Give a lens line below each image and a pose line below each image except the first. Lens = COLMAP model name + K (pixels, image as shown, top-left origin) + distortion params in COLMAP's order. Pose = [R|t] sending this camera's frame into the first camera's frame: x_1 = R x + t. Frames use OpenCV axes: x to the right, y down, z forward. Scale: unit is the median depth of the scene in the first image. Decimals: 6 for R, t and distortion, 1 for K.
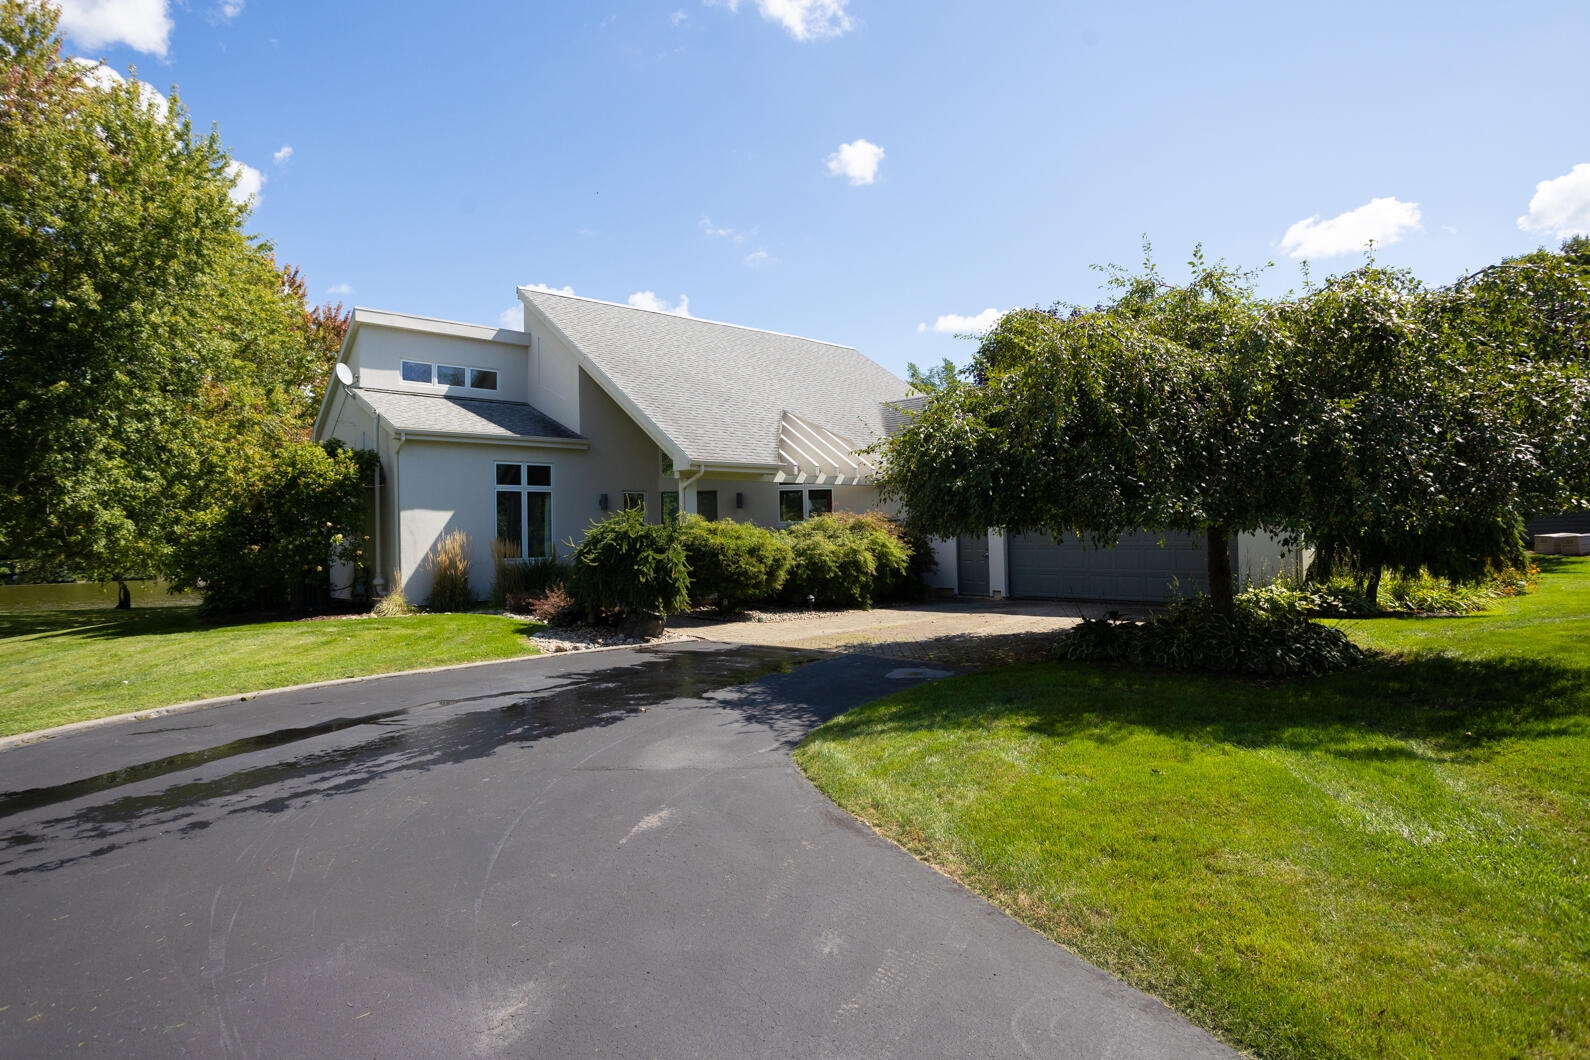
lens RADIAL K [[943.6, 0, 784.7], [0, 943.6, 530.4], [0, 0, 1]] dist [-0.005066, -0.000417]
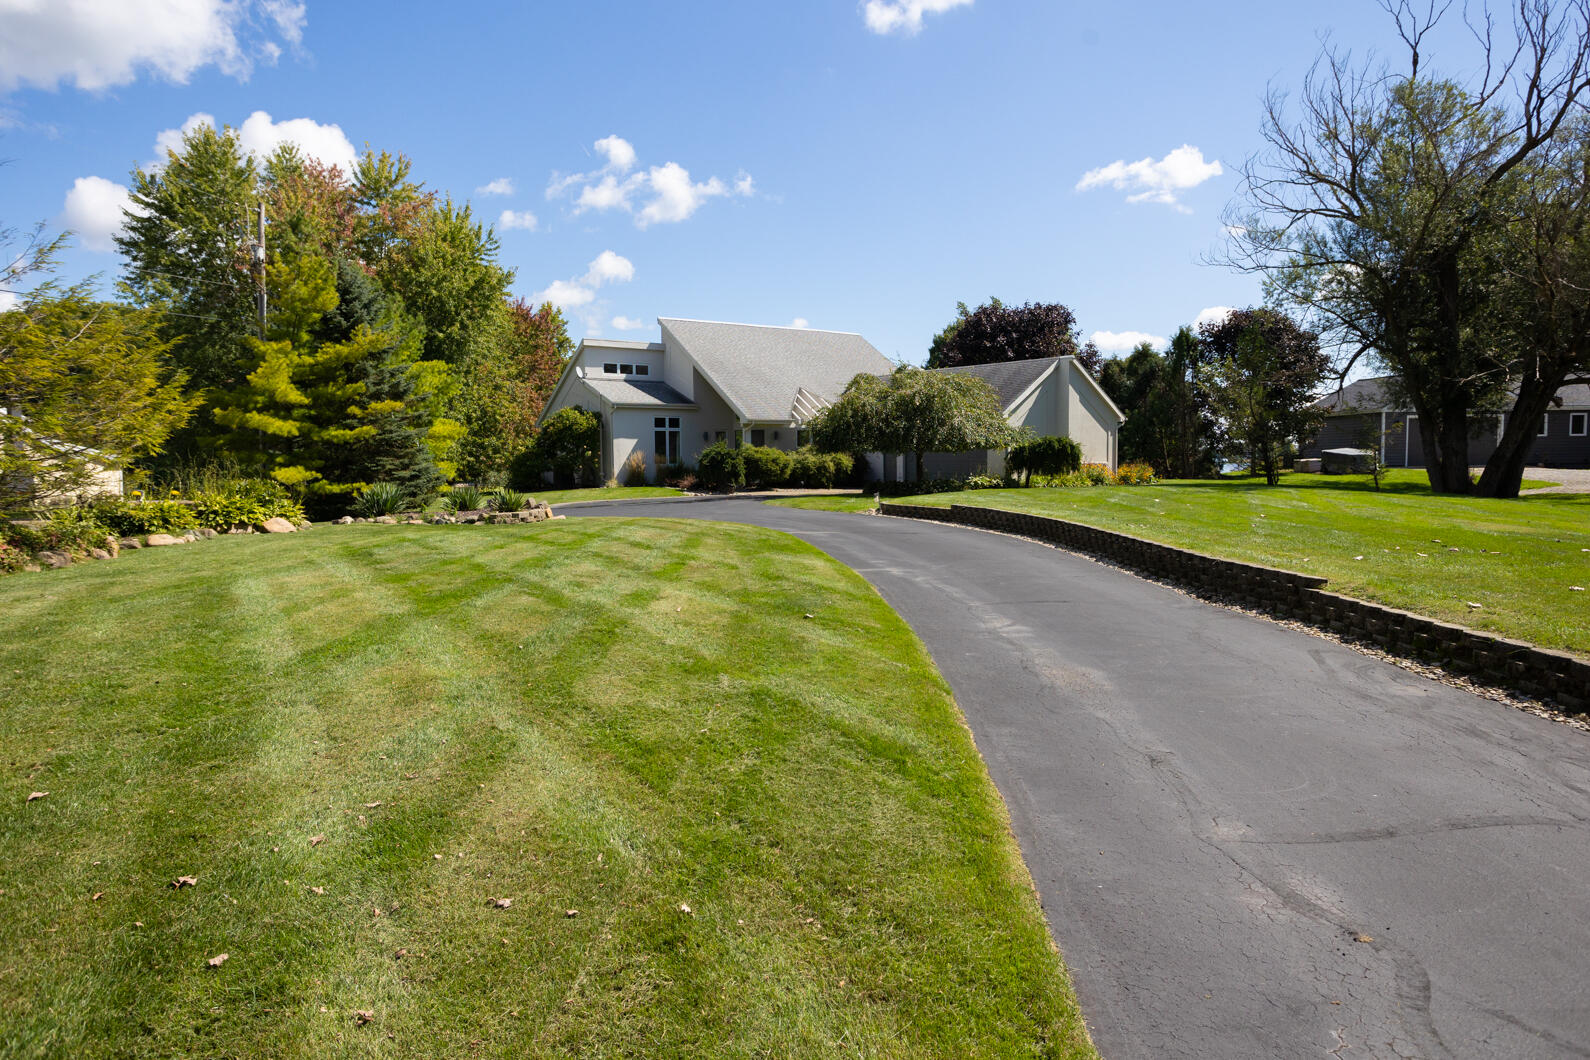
lens RADIAL K [[1057.9, 0, 798.7], [0, 1057.9, 524.5], [0, 0, 1]] dist [0.001436, -0.000005]
pose [[0.997312, 0.015211, -0.071677, 0.180095], [-0.010216, 0.997526, 0.069551, -0.001653], [0.072558, -0.068632, 0.995000, -1.319722]]
